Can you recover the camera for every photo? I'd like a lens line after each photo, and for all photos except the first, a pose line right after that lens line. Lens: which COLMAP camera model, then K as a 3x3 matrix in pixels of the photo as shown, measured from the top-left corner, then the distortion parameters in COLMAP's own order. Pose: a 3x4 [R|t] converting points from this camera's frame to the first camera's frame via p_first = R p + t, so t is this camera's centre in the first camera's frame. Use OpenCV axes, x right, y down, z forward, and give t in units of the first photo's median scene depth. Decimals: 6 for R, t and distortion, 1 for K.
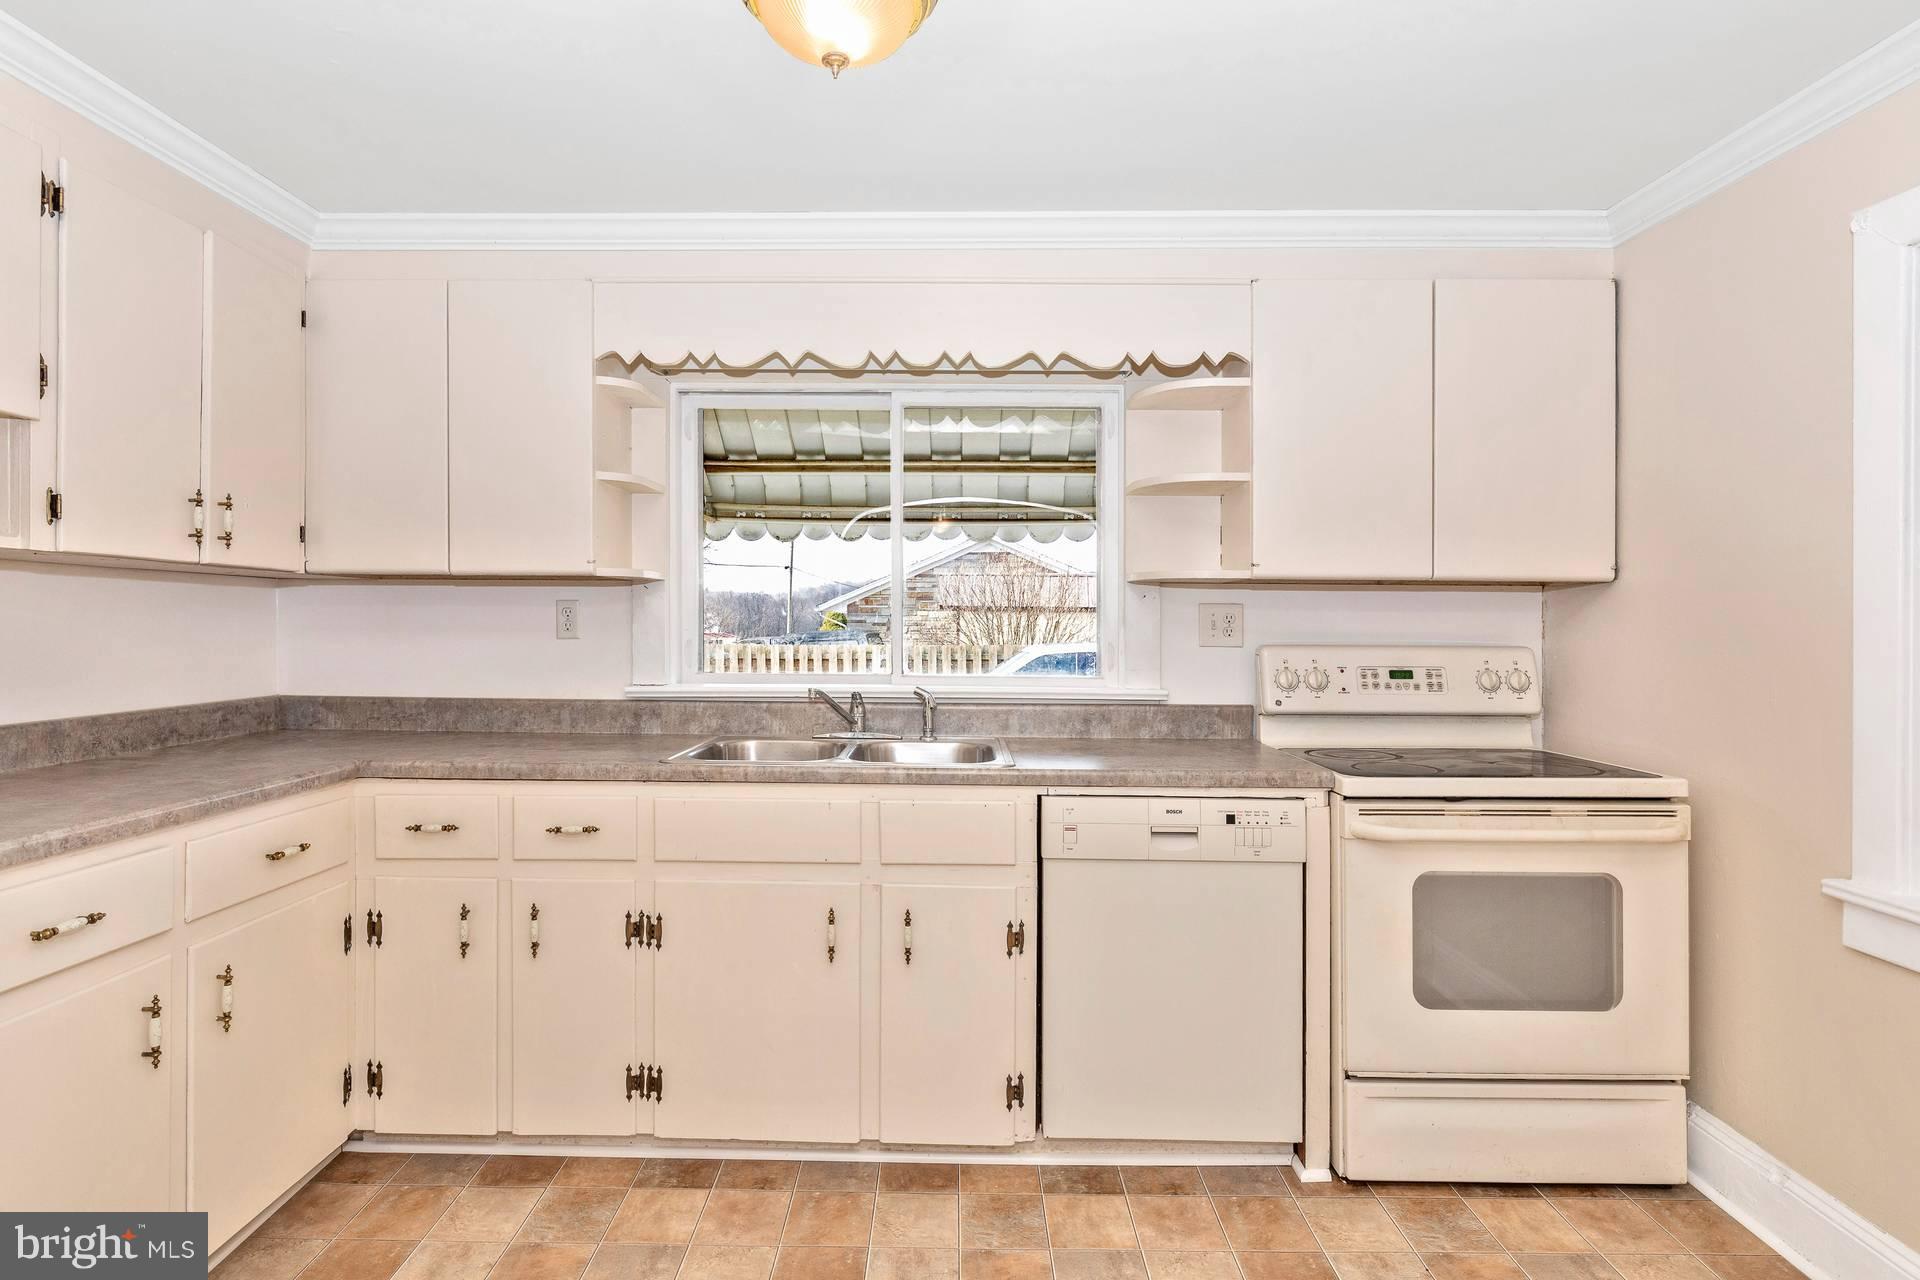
lens RADIAL K [[1030.6, 0, 934.2], [0, 1030.6, 604.6], [0, 0, 1]] dist [-0.001539, -0.003633]
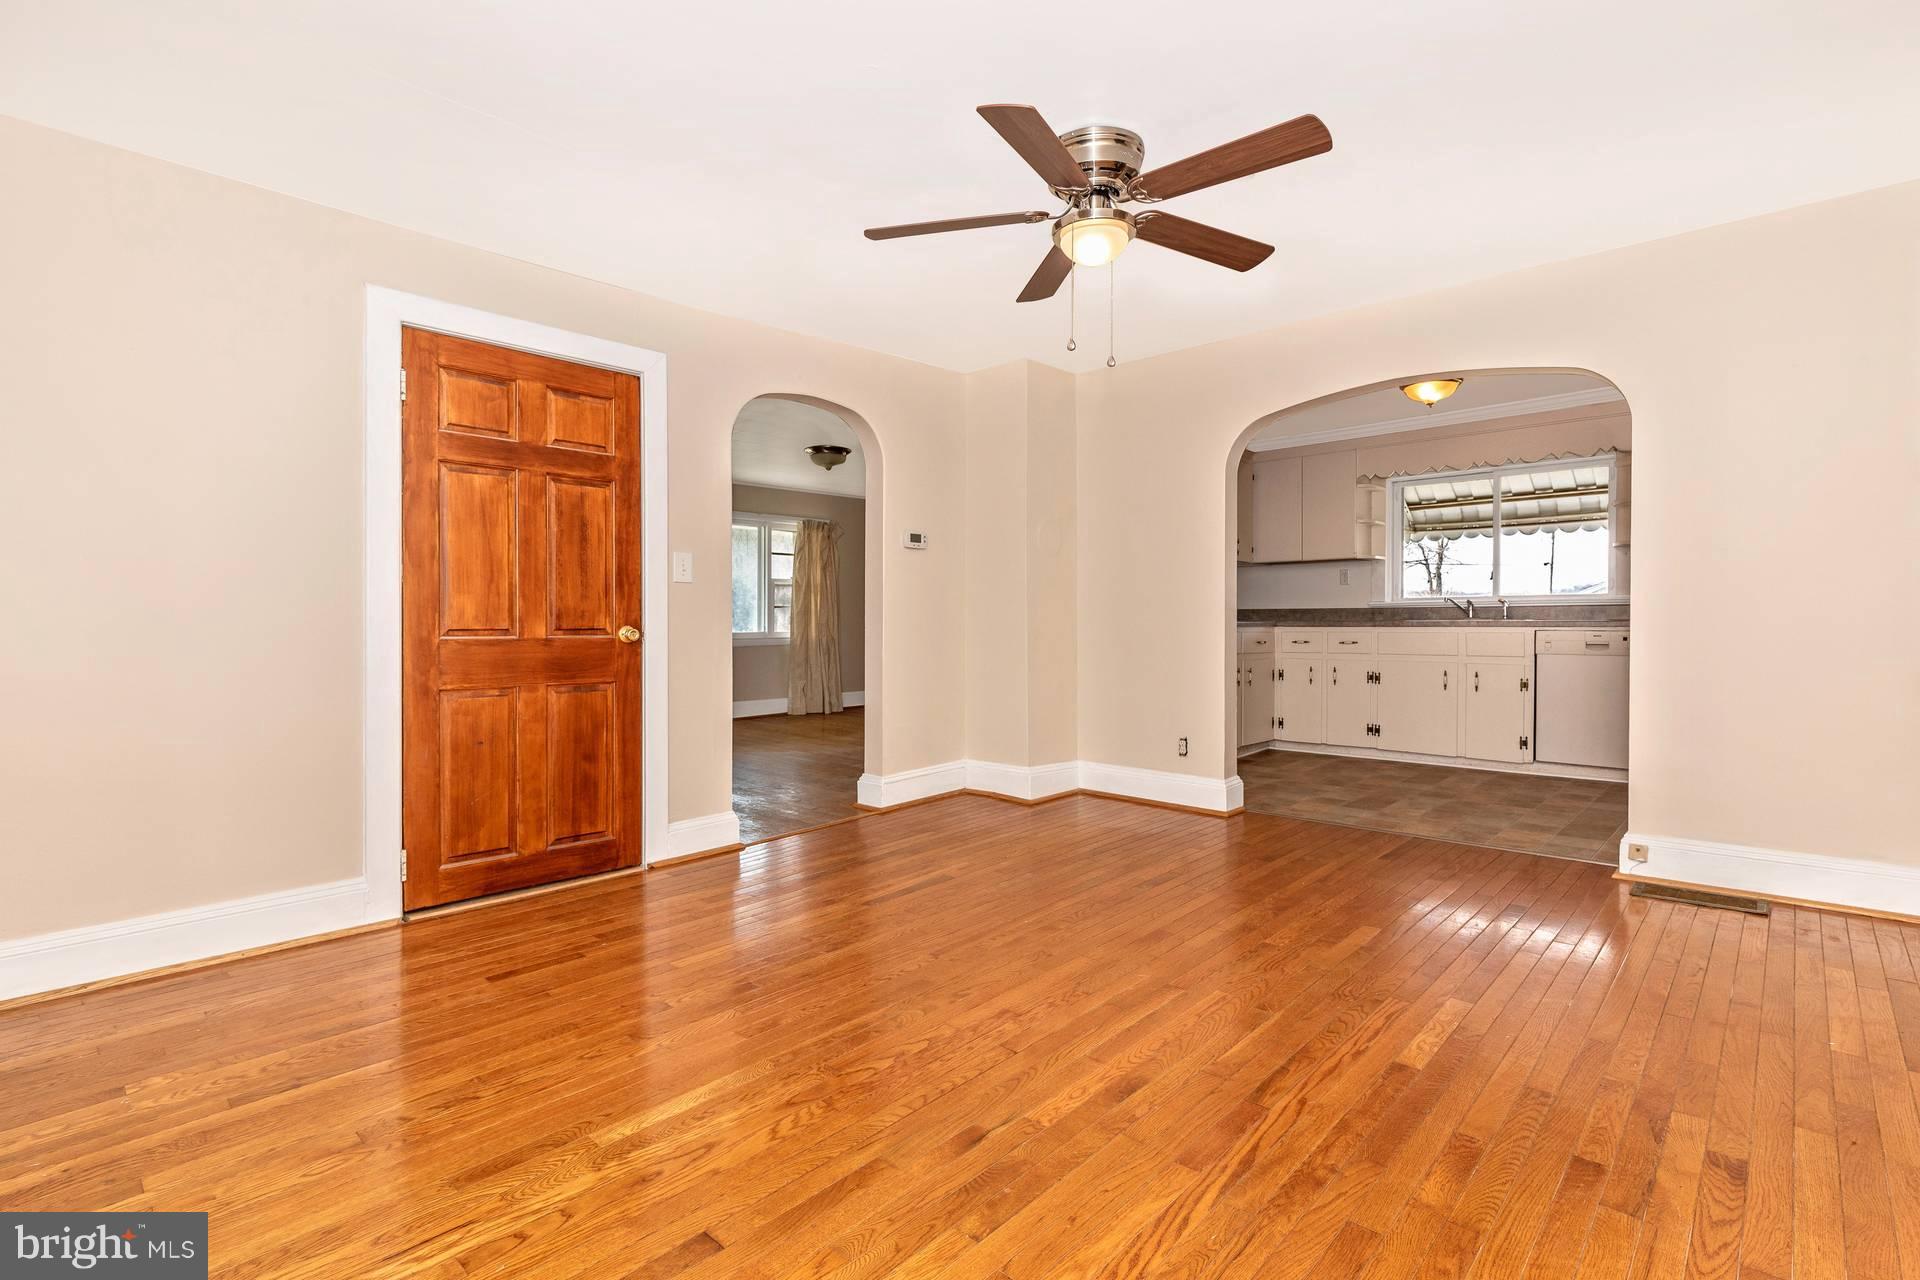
lens RADIAL K [[880.2, 0, 926.4], [0, 880.2, 637.9], [0, 0, 1]] dist [0.002164, -0.001025]
pose [[0.717016, 0.006221, -0.697029, 0.424309], [0.016105, 0.999545, 0.025489, 0.093037], [0.696870, -0.029502, 0.716590, -1.290265]]
